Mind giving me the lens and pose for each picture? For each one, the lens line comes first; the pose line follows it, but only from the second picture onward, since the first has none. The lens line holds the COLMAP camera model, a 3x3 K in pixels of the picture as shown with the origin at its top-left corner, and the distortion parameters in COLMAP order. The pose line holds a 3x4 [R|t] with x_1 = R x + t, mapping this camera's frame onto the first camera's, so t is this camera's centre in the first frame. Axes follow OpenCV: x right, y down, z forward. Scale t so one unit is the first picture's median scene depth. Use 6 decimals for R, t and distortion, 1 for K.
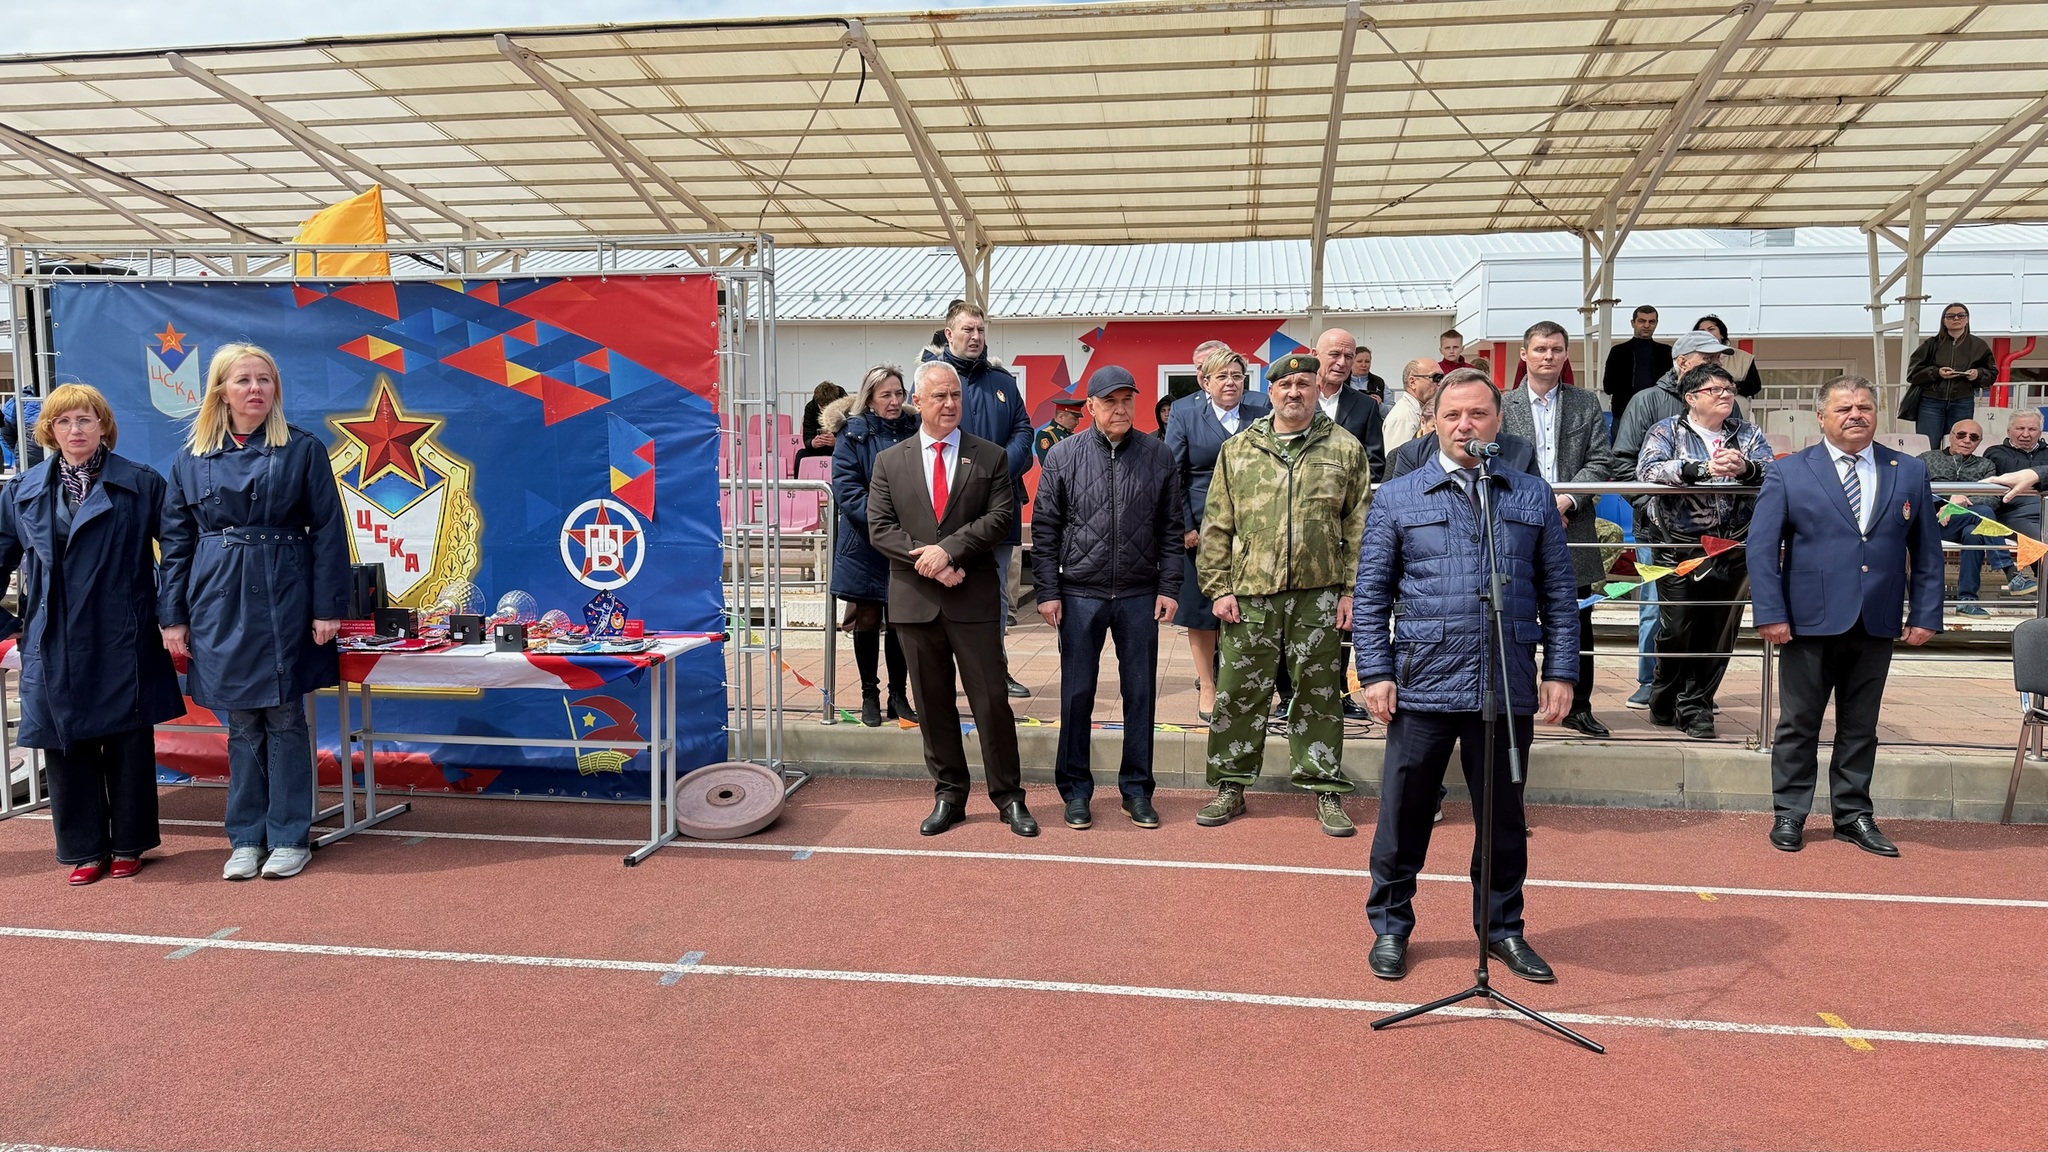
lens RADIAL K [[1444.8, 0, 1012.0], [0, 1444.8, 581.3], [0, 0, 1]] dist [0.044824, -0.055810]
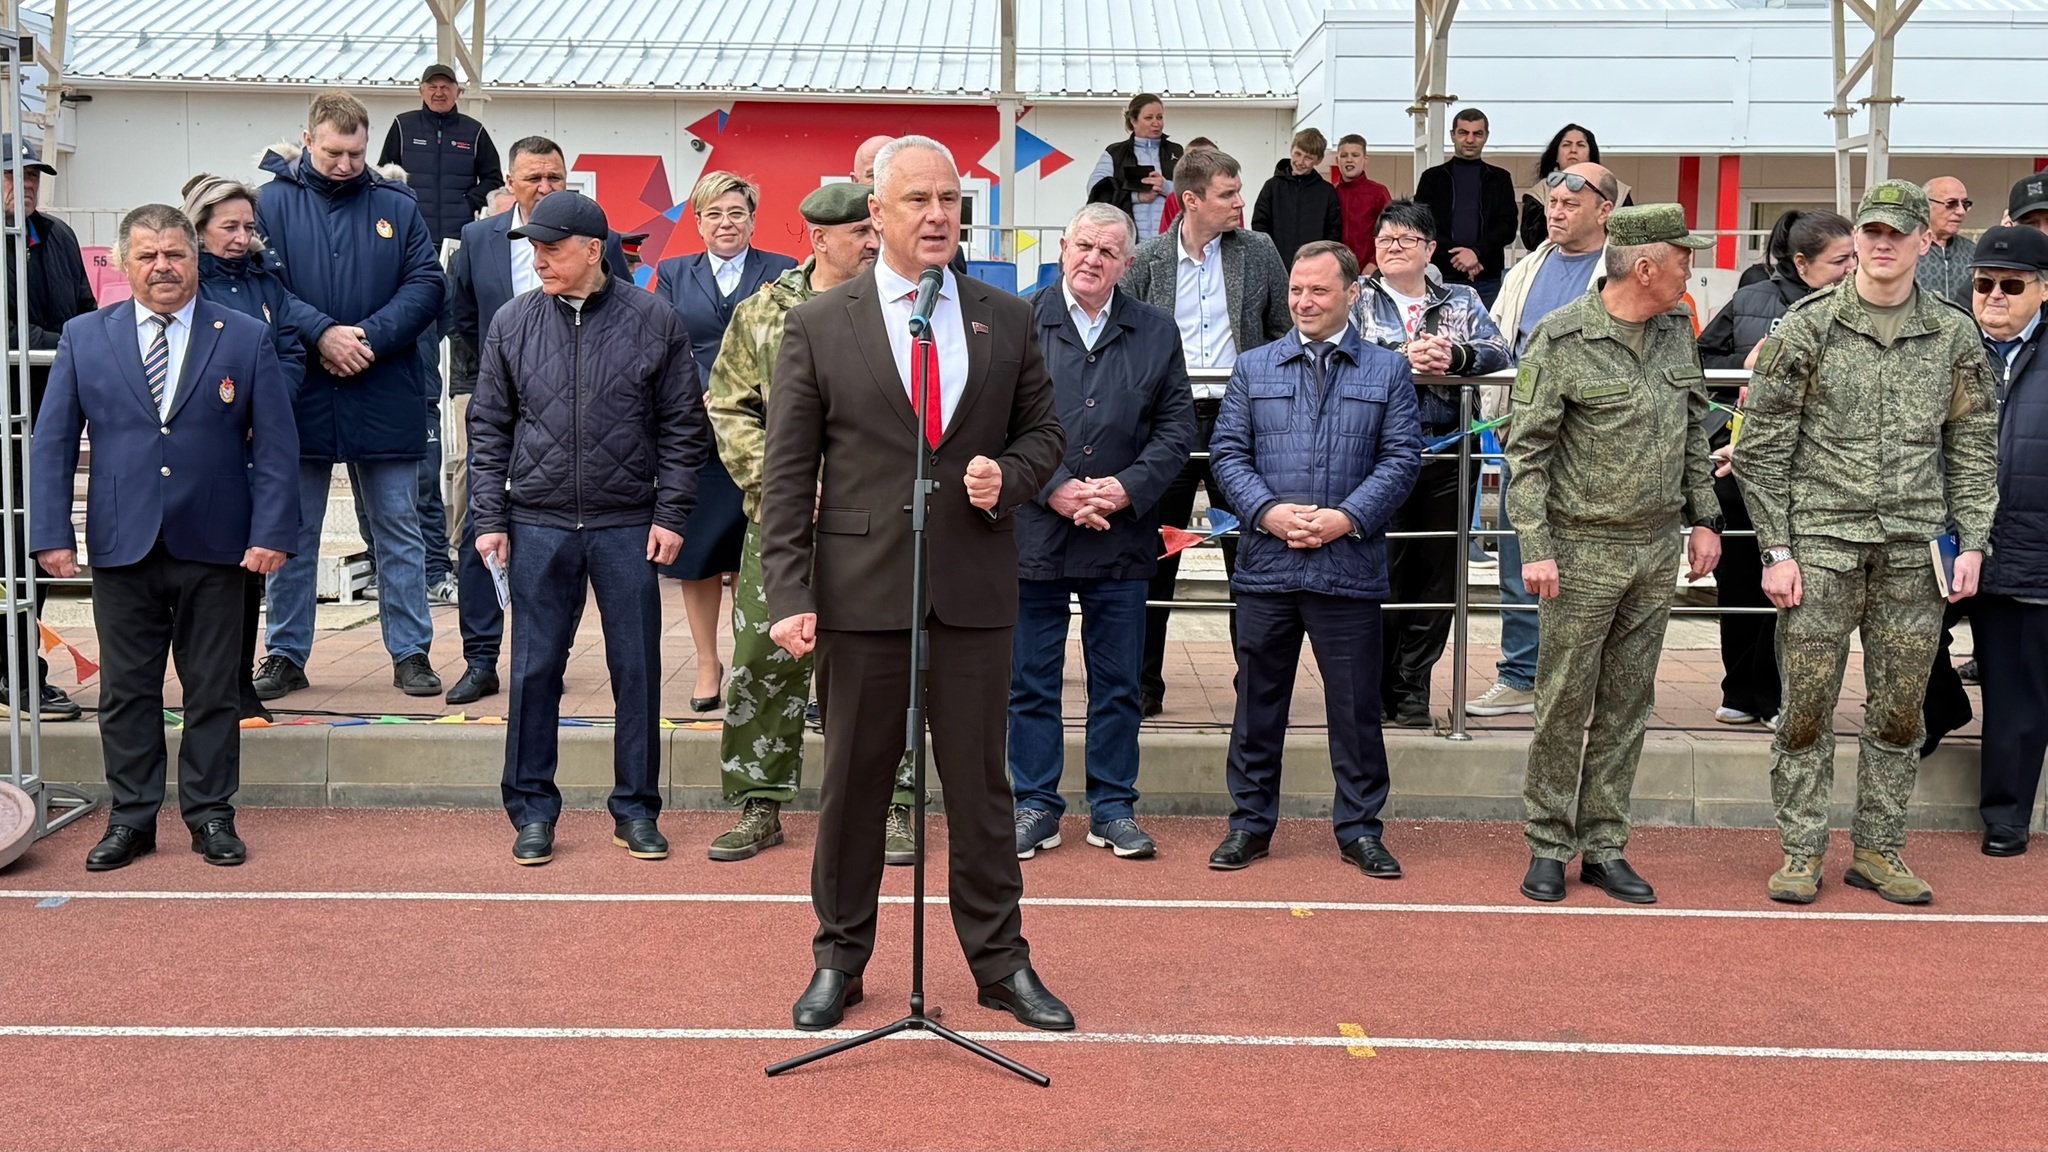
lens RADIAL K [[2543.3, 0, 1016.0], [0, 2543.3, 565.8], [0, 0, 1]] dist [0.110402, 0.000000]
pose [[0.989491, -0.002987, 0.144564, 0.108273], [0.002121, 0.999979, 0.006146, 0.021361], [-0.144579, -0.005775, 0.989476, -0.226954]]
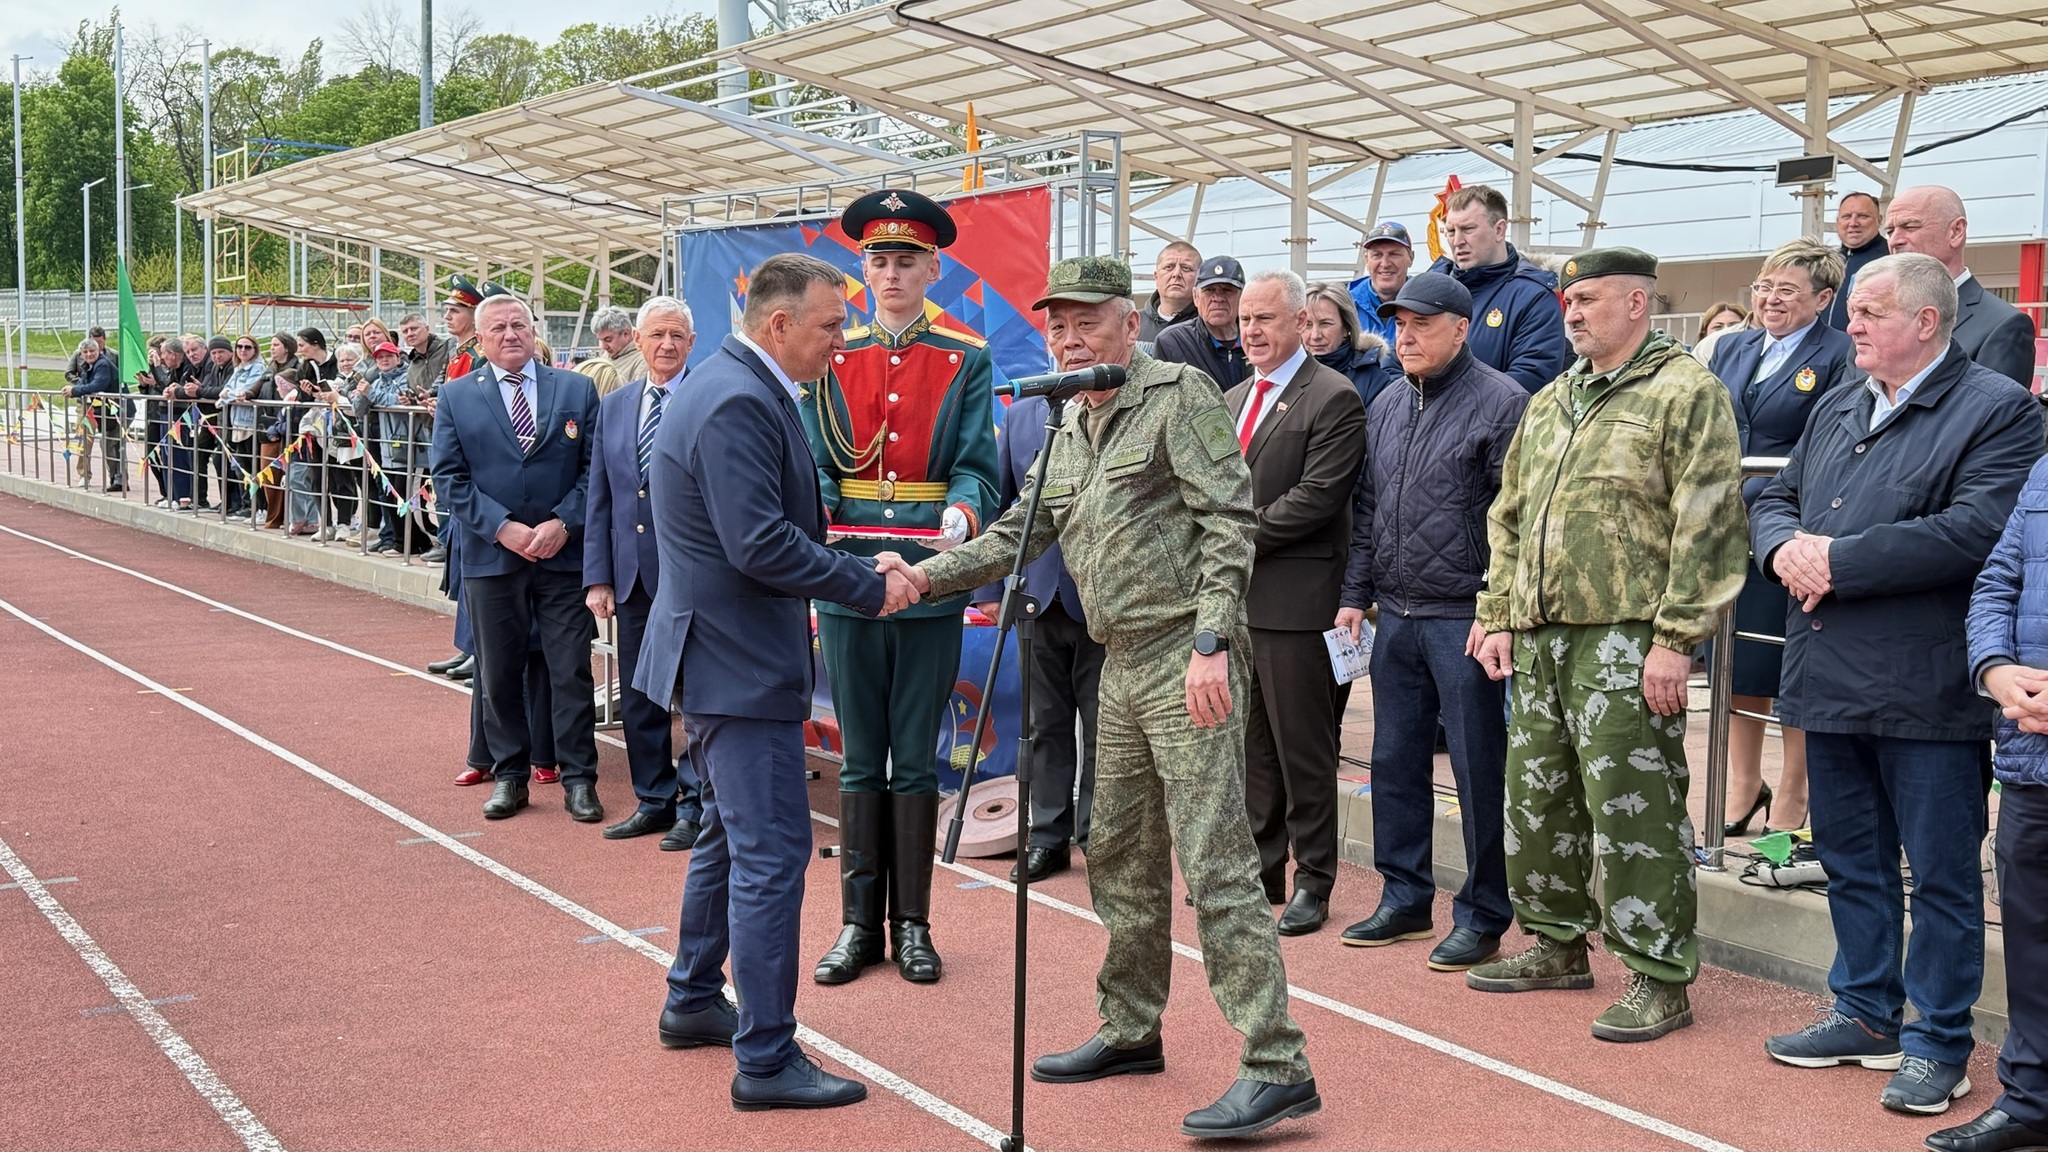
lens RADIAL K [[2143.3, 0, 1009.2], [0, 2143.3, 568.8], [0, 0, 1]] dist [0.042501, 0.000000]
pose [[0.656566, 0.065685, -0.751403, 0.659974], [-0.073571, 0.997028, 0.022870, -0.017323], [0.750672, 0.040266, 0.659447, 0.165641]]
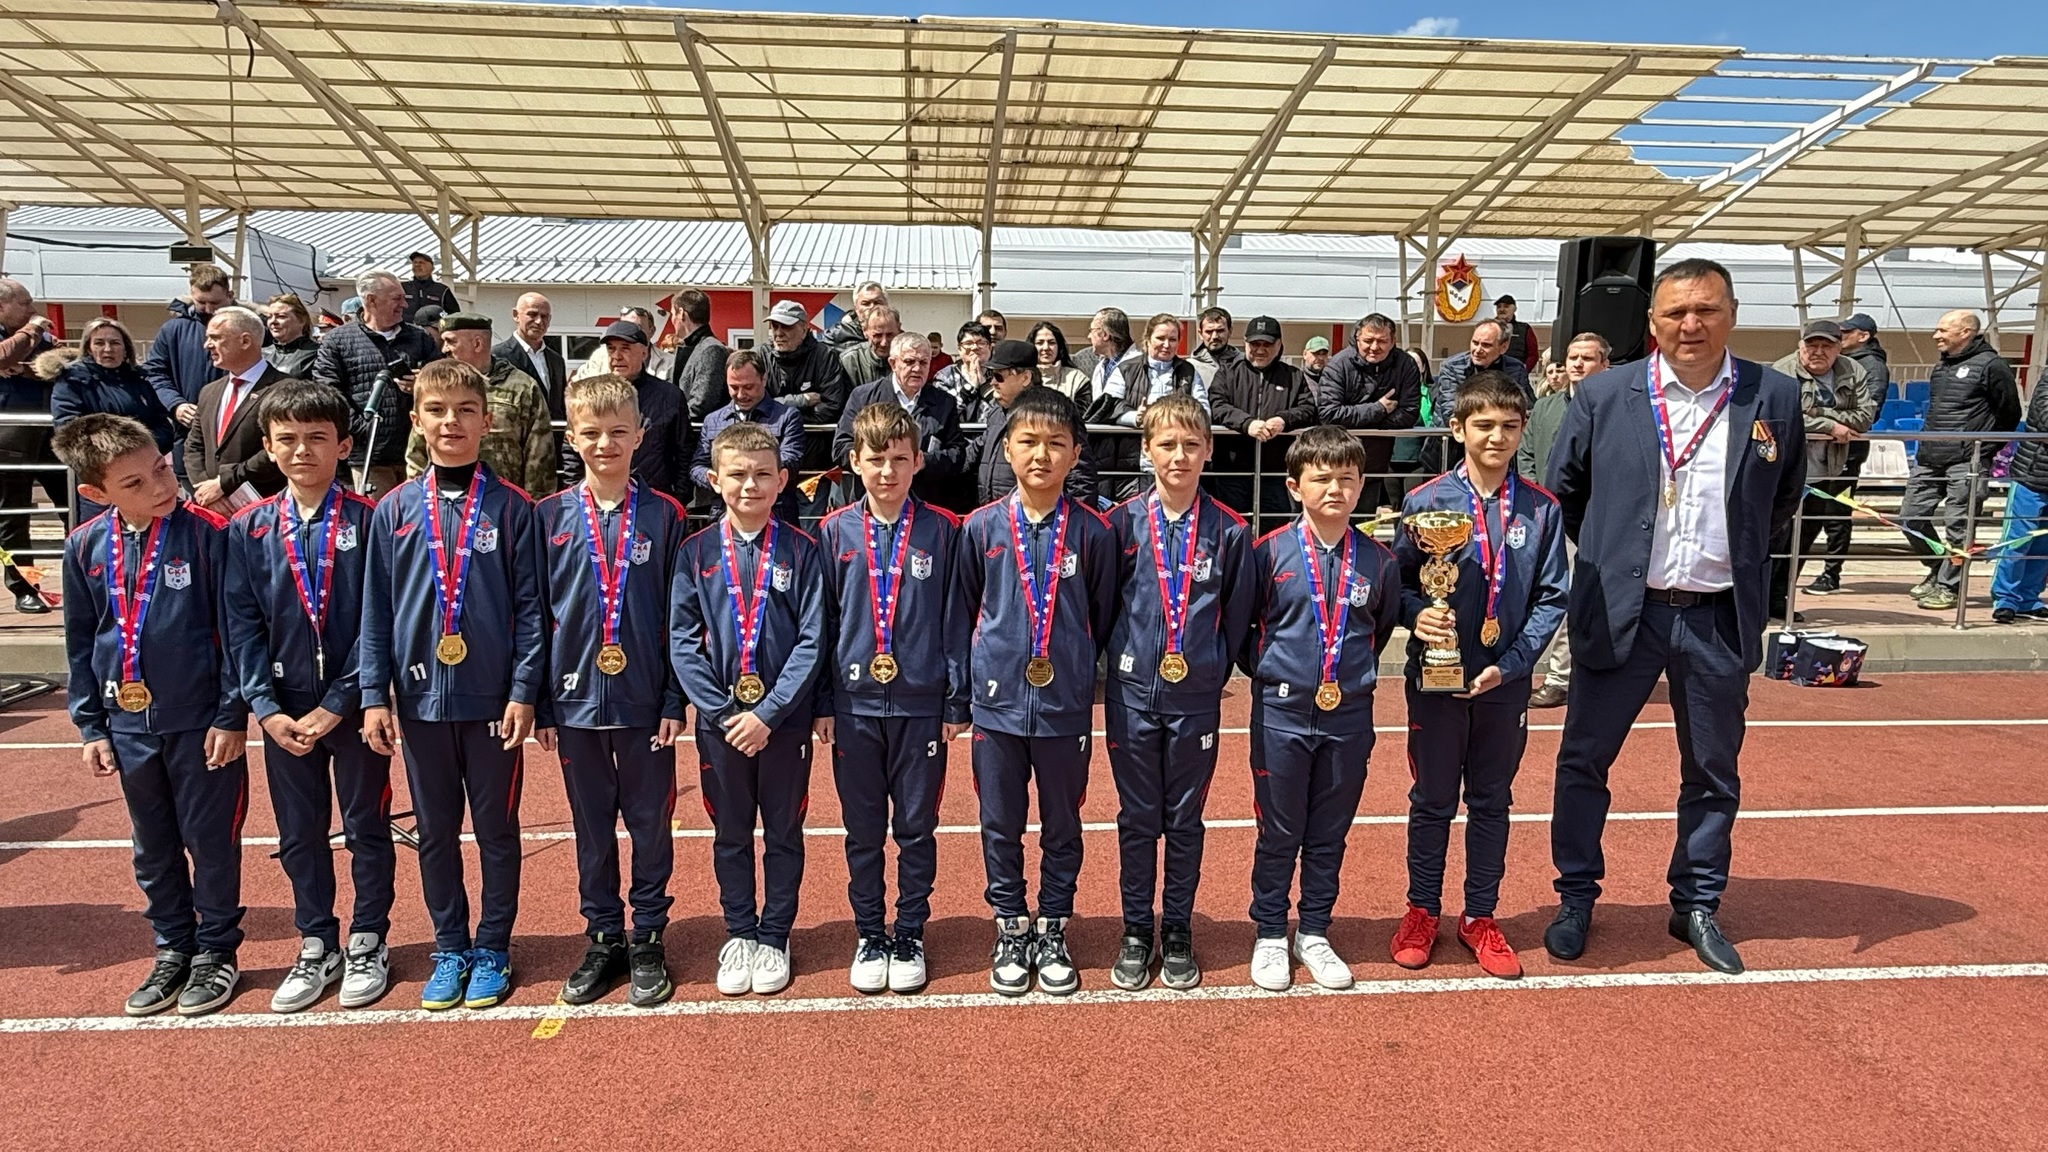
lens RADIAL K [[1232.8, 0, 1011.8], [0, 1232.8, 583.5], [0, 0, 1]] dist [0.002458, -0.001233]
pose [[0.975772, -0.022210, 0.217661, 0.388774], [0.010857, 0.998524, 0.053214, 0.015007], [-0.218522, -0.049562, 0.974573, -0.087029]]
